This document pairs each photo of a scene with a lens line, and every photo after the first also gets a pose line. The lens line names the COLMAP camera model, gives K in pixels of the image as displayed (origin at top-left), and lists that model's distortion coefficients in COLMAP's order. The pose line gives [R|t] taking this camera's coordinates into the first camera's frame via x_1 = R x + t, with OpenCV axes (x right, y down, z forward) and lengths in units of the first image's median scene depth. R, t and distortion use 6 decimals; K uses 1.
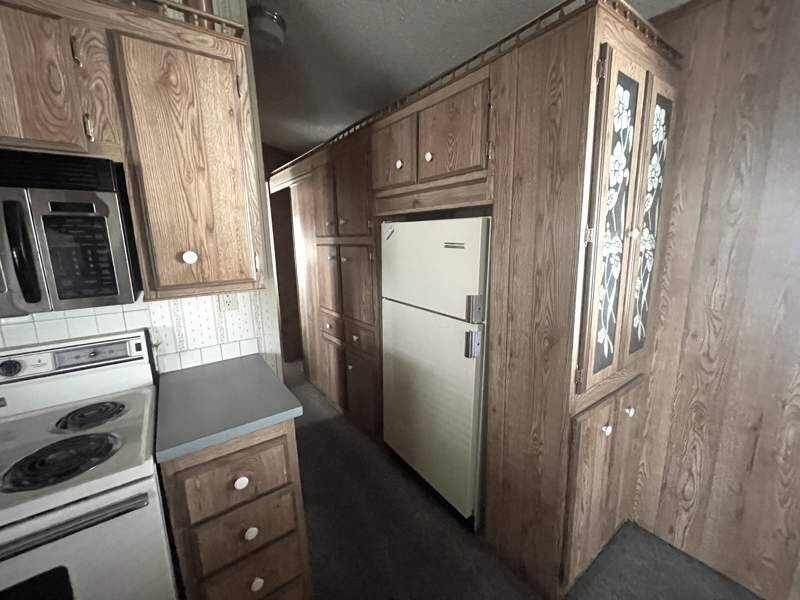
lens RADIAL K [[323.0, 0, 400.0], [0, 323.0, 300.0], [0, 0, 1]] dist [0.002534, -0.000364]
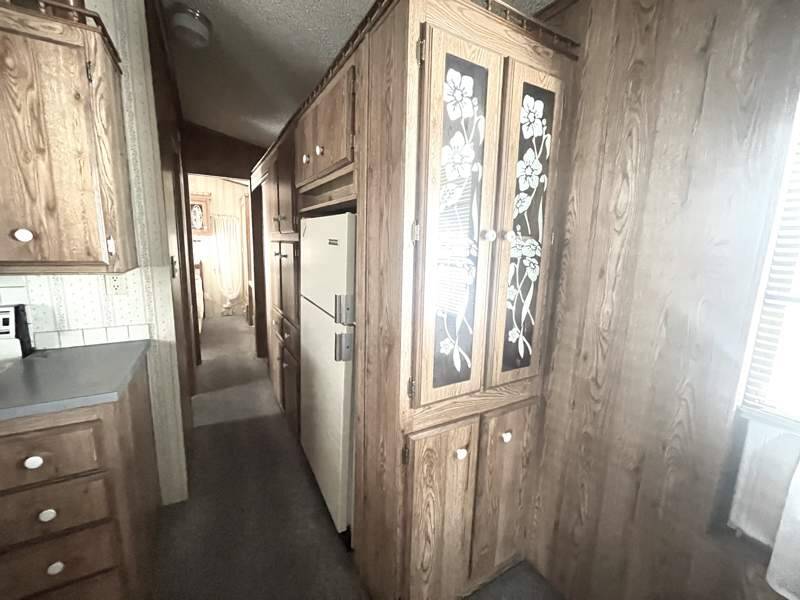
lens RADIAL K [[320.9, 0, 400.0], [0, 320.9, 300.0], [0, 0, 1]] dist [0.000293, -0.000760]
pose [[0.993273, 0.067388, -0.094167, 0.542574], [-0.069564, 0.997377, -0.020021, 0.008164], [0.092571, 0.026437, 0.995355, 0.090036]]
